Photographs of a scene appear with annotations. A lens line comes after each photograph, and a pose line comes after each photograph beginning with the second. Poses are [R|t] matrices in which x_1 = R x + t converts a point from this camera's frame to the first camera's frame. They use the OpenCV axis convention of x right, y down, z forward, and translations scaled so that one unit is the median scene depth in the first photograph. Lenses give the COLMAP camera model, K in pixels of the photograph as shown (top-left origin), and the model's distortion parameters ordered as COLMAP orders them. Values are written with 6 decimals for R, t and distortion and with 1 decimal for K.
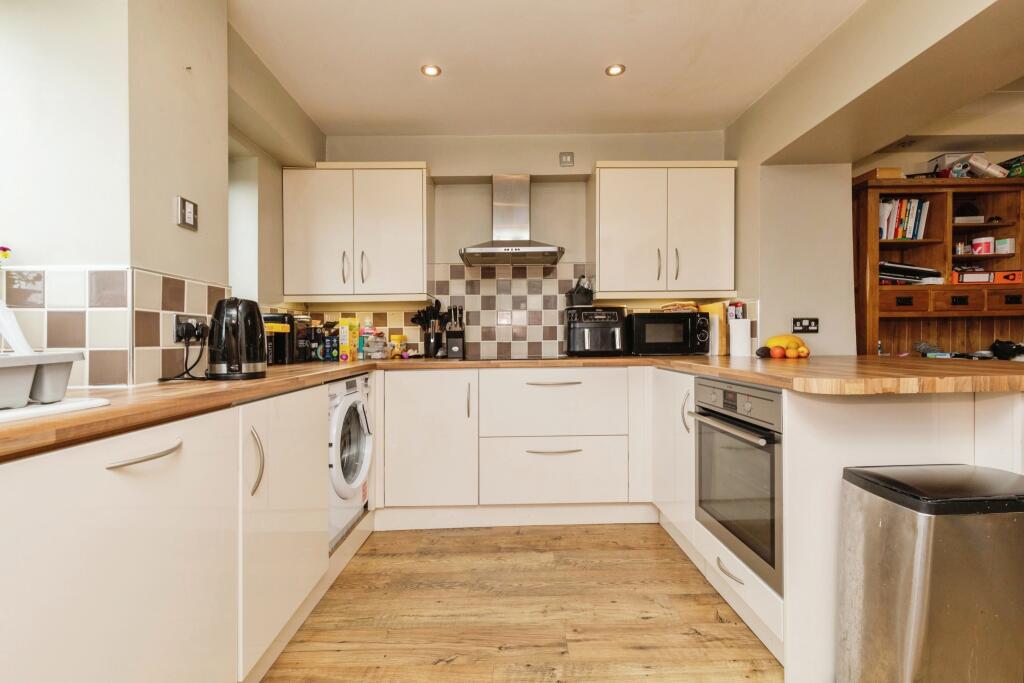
lens RADIAL K [[452.5, 0, 508.5], [0, 452.5, 340.5], [0, 0, 1]] dist [0.003251, 0.000319]
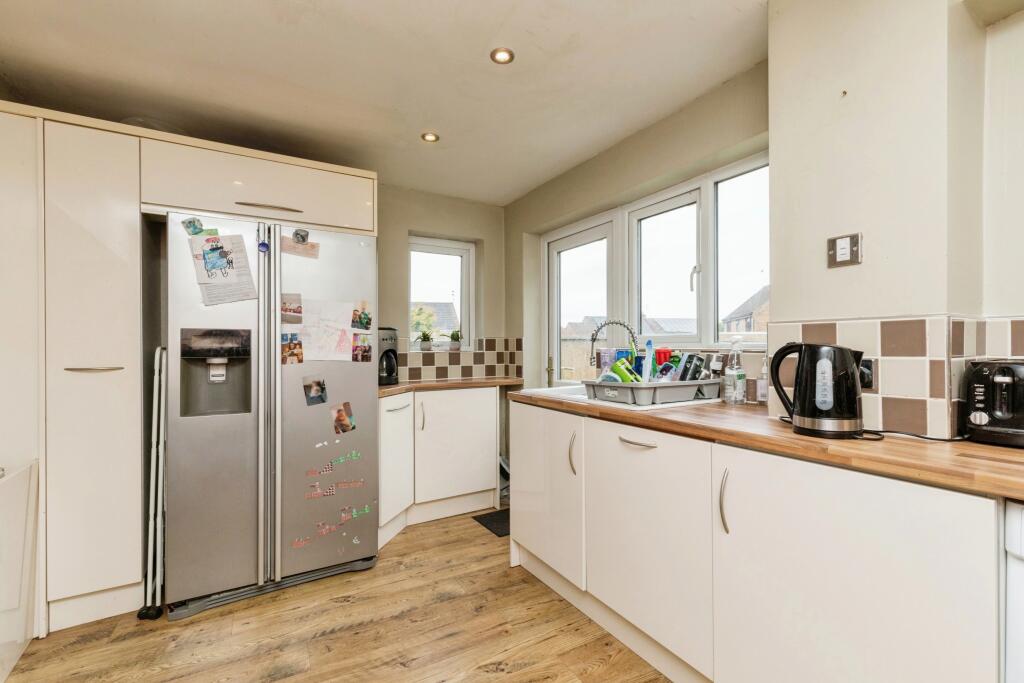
lens RADIAL K [[452.5, 0, 508.8], [0, 452.5, 342.5], [0, 0, 1]] dist [0.003251, 0.000319]
pose [[-0.861671, 0.015702, -0.507224, 0.717294], [0.013300, 0.999877, 0.008360, -0.102159], [0.507292, 0.000458, -0.861774, 2.000041]]
